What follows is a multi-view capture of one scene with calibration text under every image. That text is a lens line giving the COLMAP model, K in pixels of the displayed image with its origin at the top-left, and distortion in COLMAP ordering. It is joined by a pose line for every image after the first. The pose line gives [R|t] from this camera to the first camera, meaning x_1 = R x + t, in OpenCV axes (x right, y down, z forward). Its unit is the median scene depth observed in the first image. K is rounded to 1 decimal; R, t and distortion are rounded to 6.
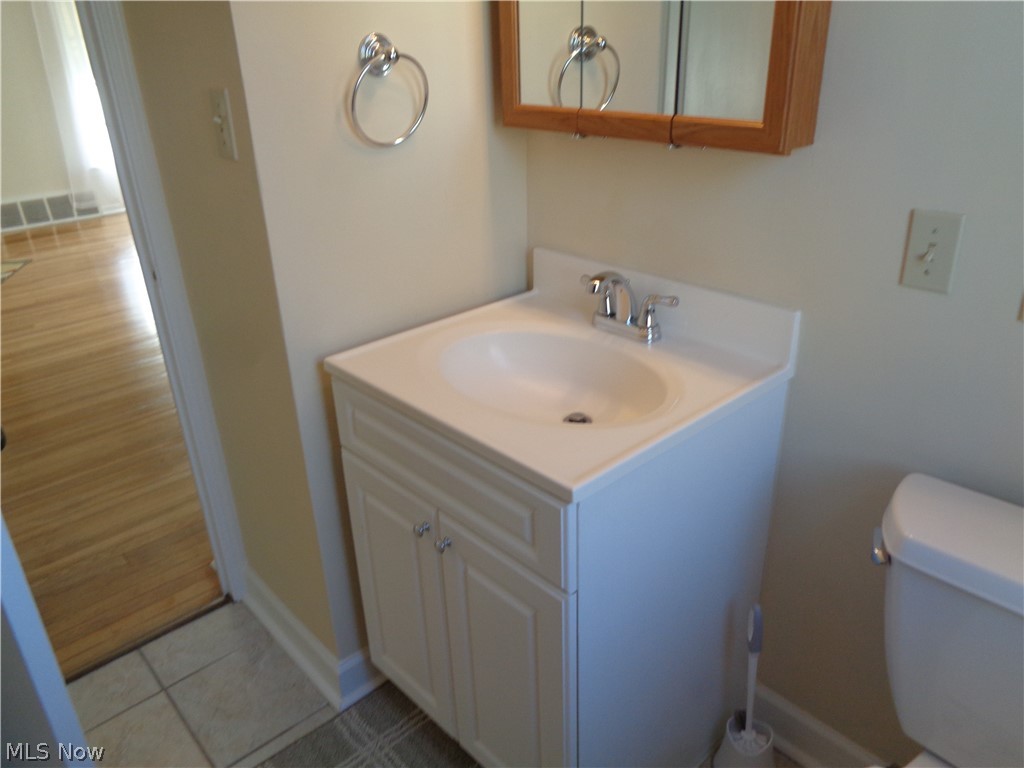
lens RADIAL K [[796.3, 0, 514.5], [0, 796.3, 385.7], [0, 0, 1]] dist [0.024220, -0.010330]
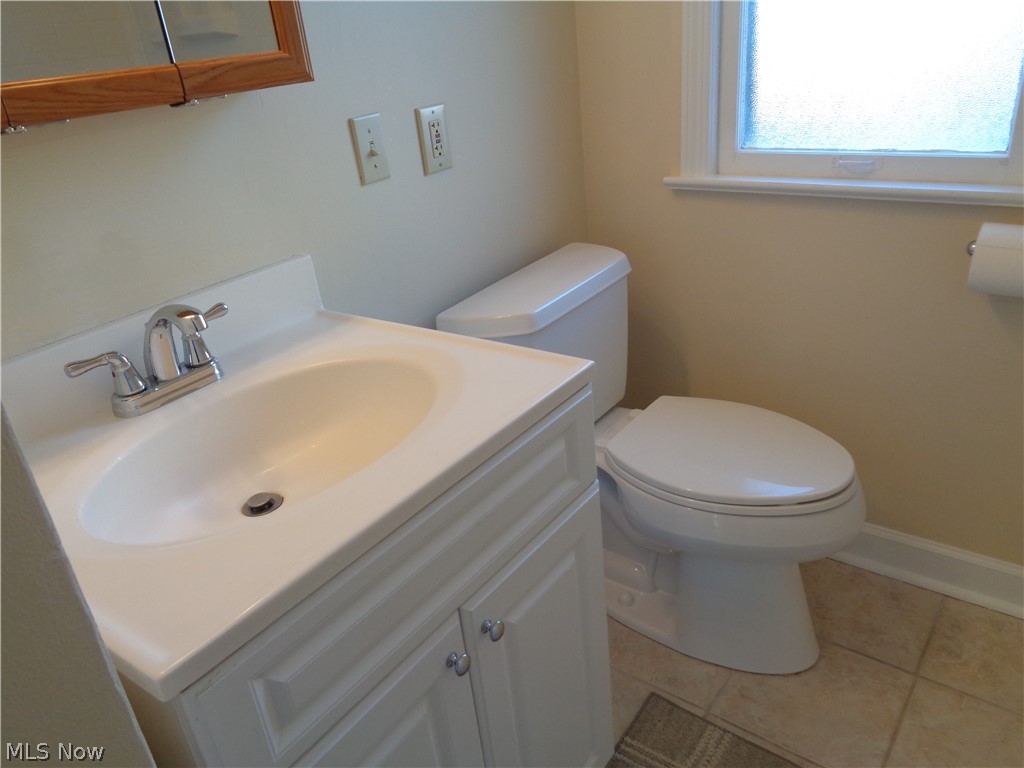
lens RADIAL K [[796.3, 0, 514.5], [0, 796.3, 385.7], [0, 0, 1]] dist [0.024220, -0.010330]
pose [[-0.179295, -0.377821, 0.908353, -0.690023], [0.505019, 0.757030, 0.414562, -0.263541], [-0.844280, 0.533065, 0.055075, 0.863905]]
